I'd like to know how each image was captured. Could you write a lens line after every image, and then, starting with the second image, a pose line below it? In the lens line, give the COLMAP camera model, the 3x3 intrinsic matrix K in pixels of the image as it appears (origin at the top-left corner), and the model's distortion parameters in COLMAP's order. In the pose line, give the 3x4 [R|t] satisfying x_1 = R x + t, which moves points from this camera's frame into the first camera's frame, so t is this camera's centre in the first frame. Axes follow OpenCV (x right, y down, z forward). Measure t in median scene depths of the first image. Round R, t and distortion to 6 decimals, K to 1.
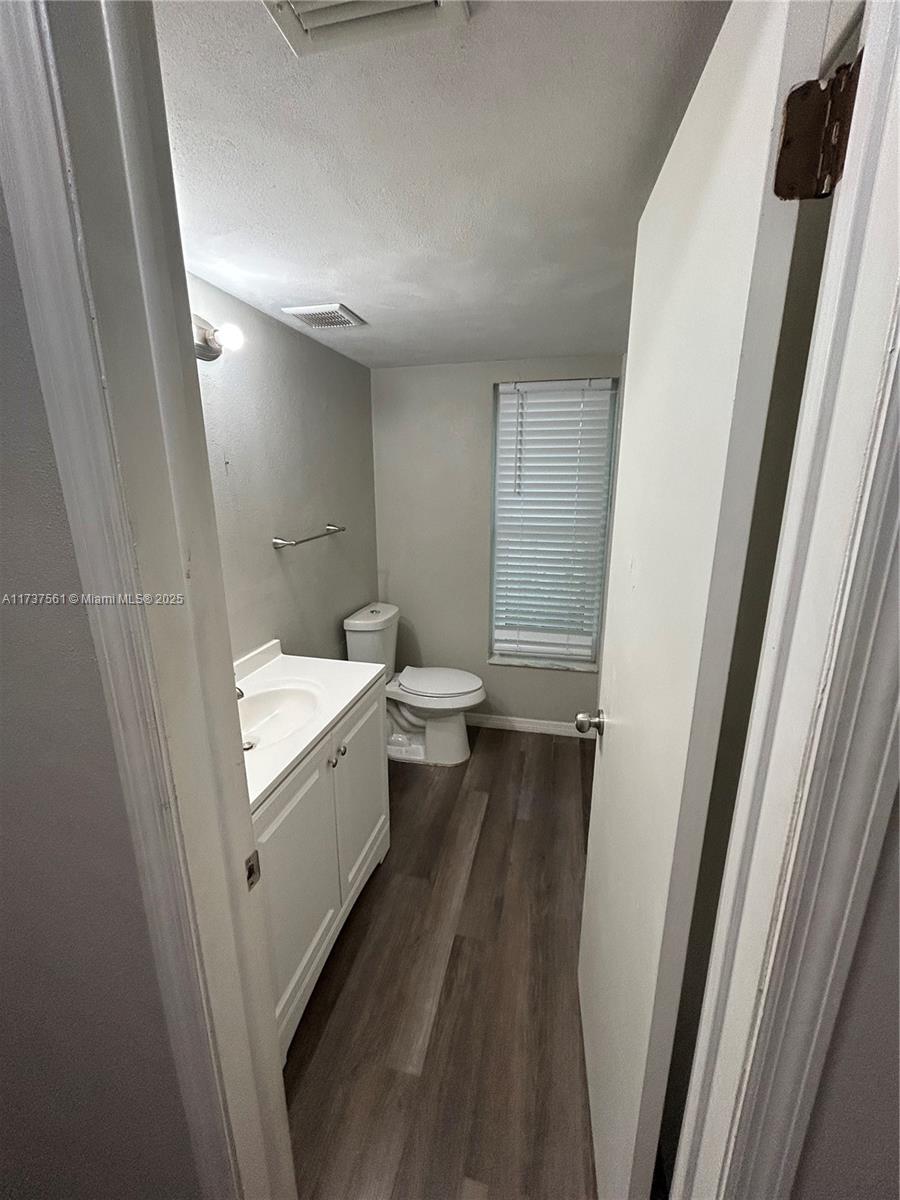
lens RADIAL K [[484.4, 0, 446.8], [0, 484.4, 598.0], [0, 0, 1]] dist [0.001974, 0.000628]
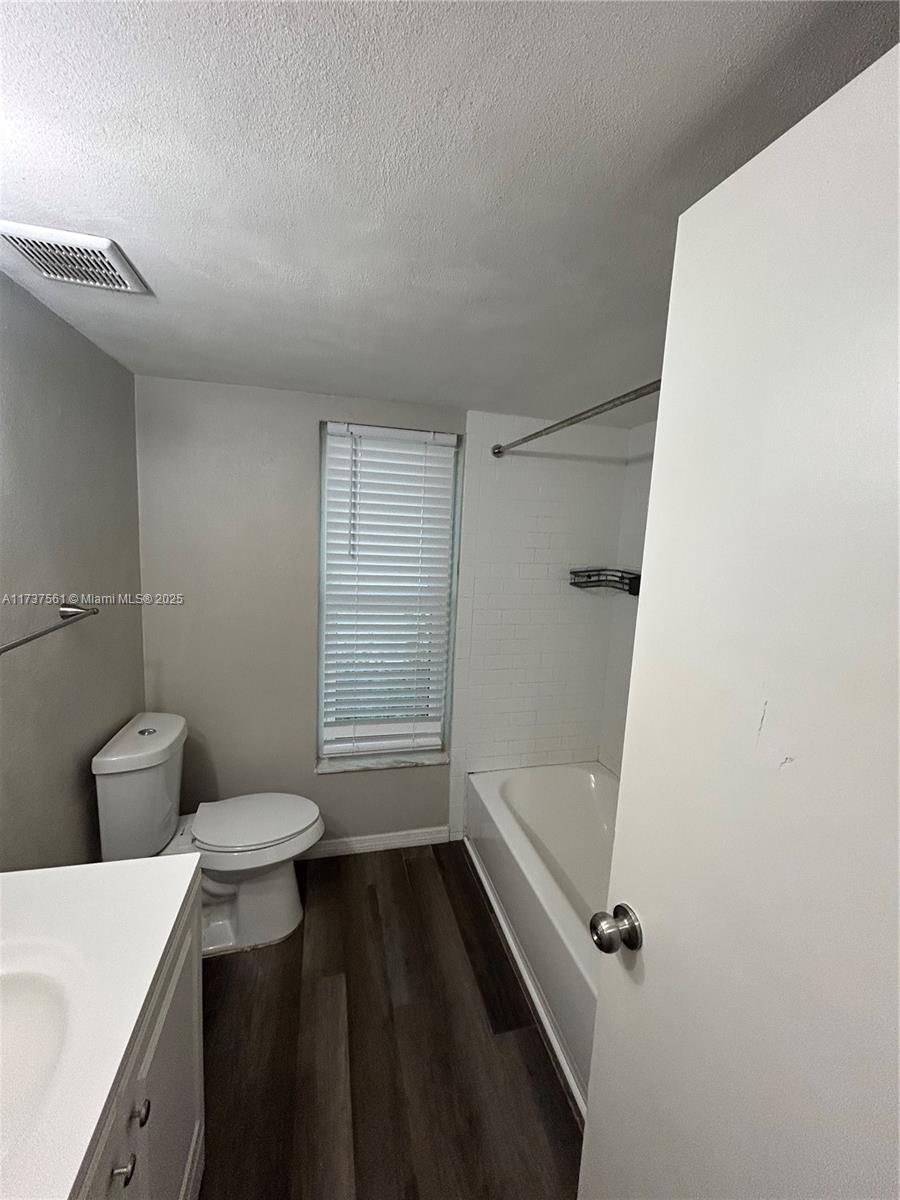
lens RADIAL K [[484.4, 0, 446.8], [0, 484.4, 598.0], [0, 0, 1]] dist [0.001974, 0.000628]
pose [[0.884018, -0.020258, 0.467014, -0.090052], [0.068007, 0.994005, -0.085612, -0.065538], [-0.462479, 0.107443, 0.880096, 0.216522]]
